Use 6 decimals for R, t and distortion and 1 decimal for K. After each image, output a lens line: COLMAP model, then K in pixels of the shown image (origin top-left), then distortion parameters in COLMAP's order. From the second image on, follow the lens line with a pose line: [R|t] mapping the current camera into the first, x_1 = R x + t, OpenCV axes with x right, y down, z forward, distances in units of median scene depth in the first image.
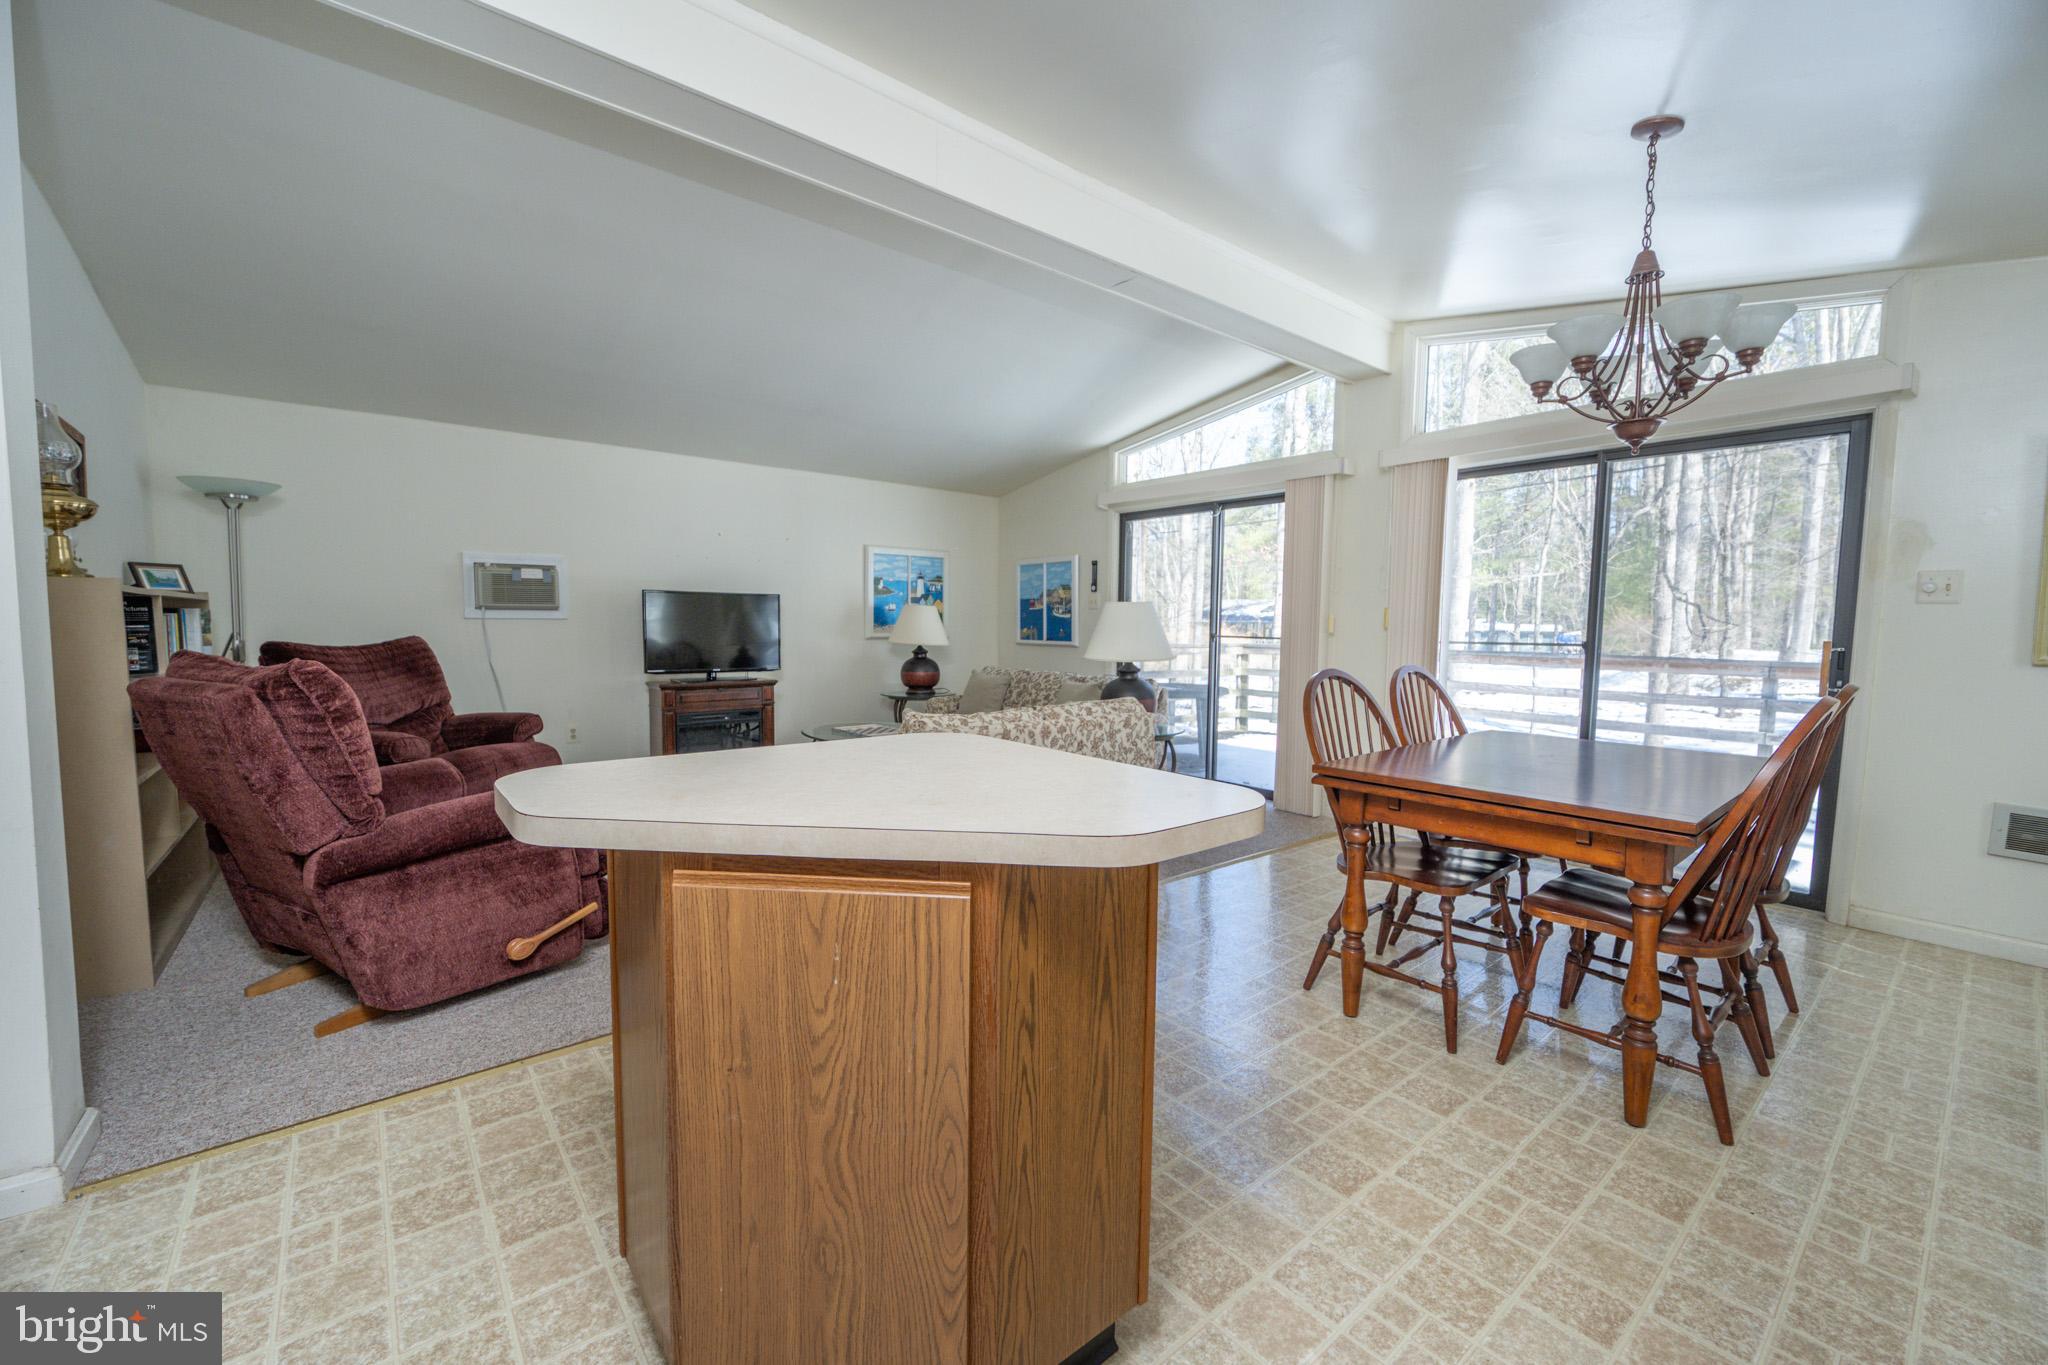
lens RADIAL K [[814.4, 0, 1024.8], [0, 814.4, 676.4], [0, 0, 1]] dist [0.001137, -0.004344]
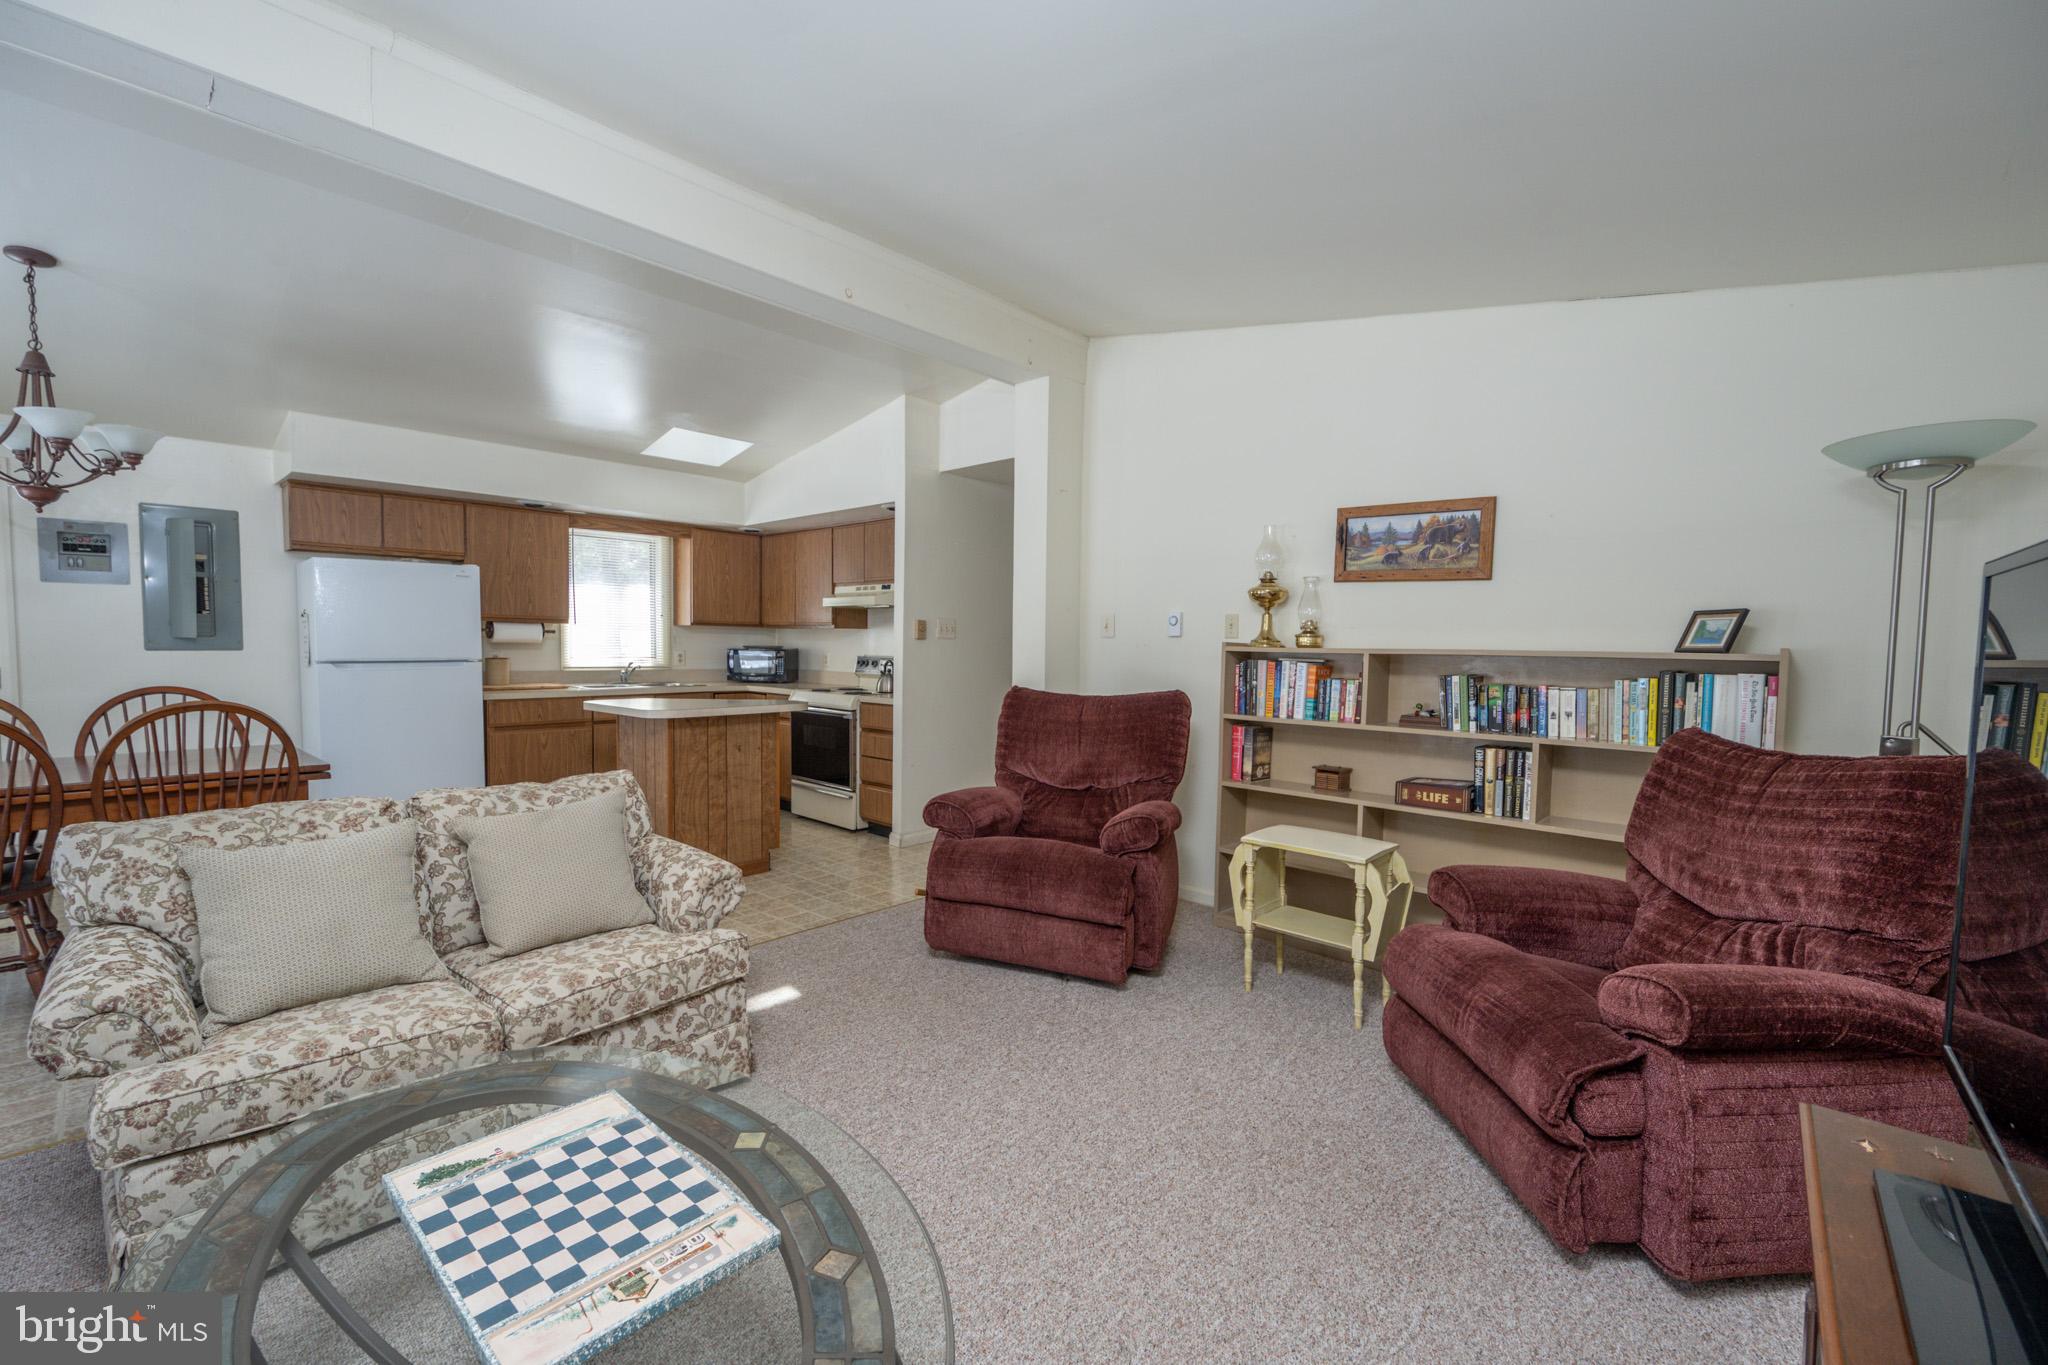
lens RADIAL K [[843.0, 0, 1024.0], [0, 843.0, 682.5], [0, 0, 1]] dist [0.001422, 0.000036]
pose [[-0.989727, -0.017771, -0.141863, -0.217917], [-0.033712, 0.993275, 0.110767, -0.082057], [0.138941, 0.114411, -0.983669, 0.983419]]
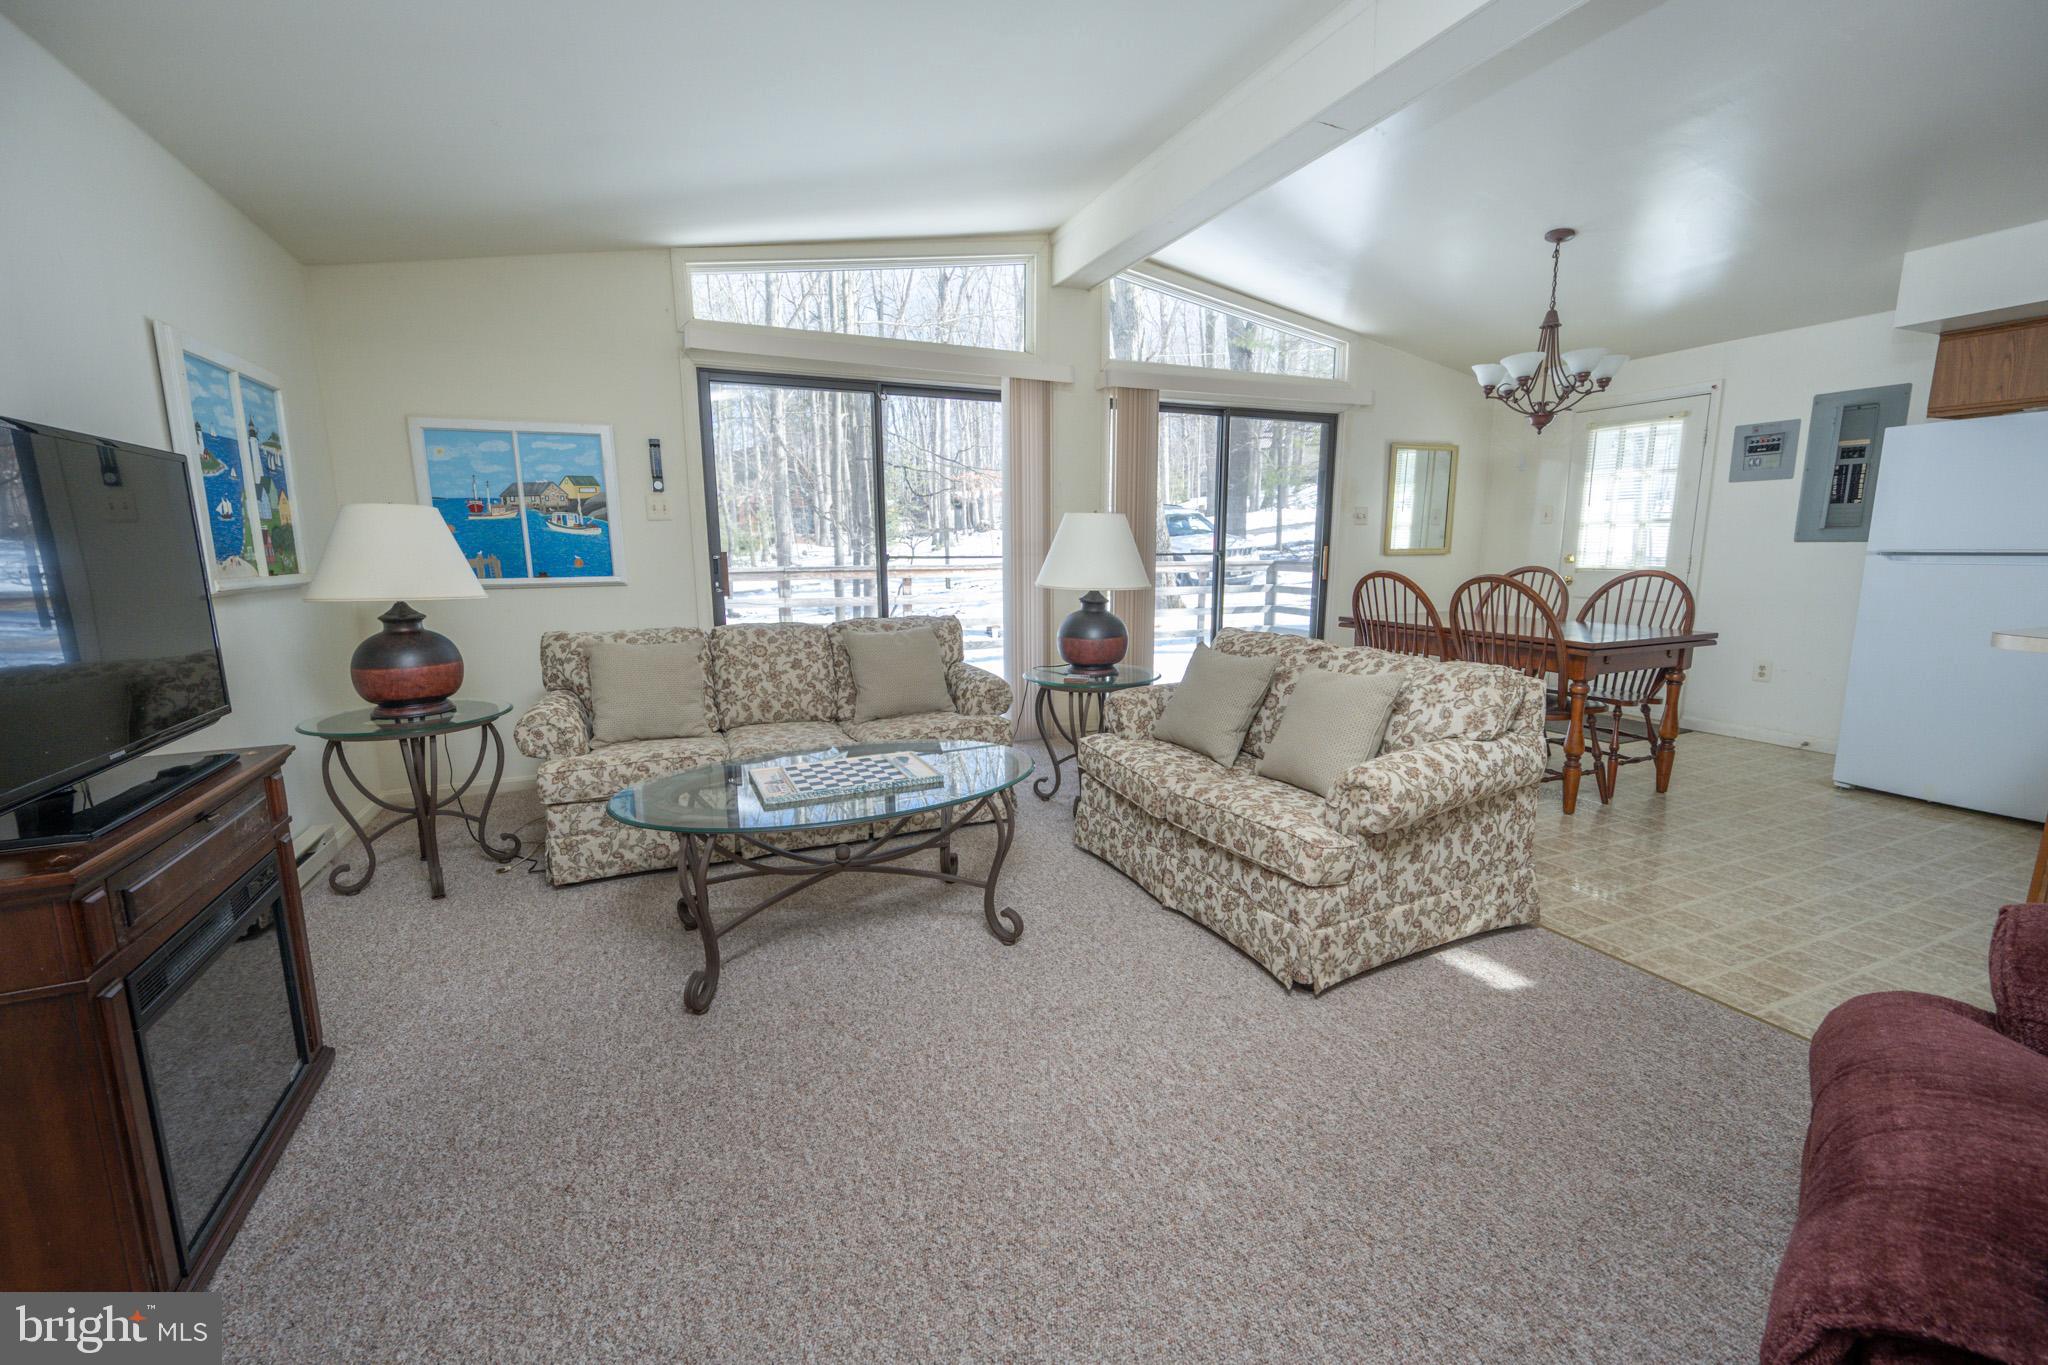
lens RADIAL K [[831.6, 0, 1024.0], [0, 831.6, 682.5], [0, 0, 1]] dist [-0.001136, 0.000213]
pose [[0.266444, -0.172880, 0.948219, -0.491774], [0.071165, 0.984626, 0.159521, -0.046441], [-0.961220, 0.024976, 0.274651, 0.614867]]
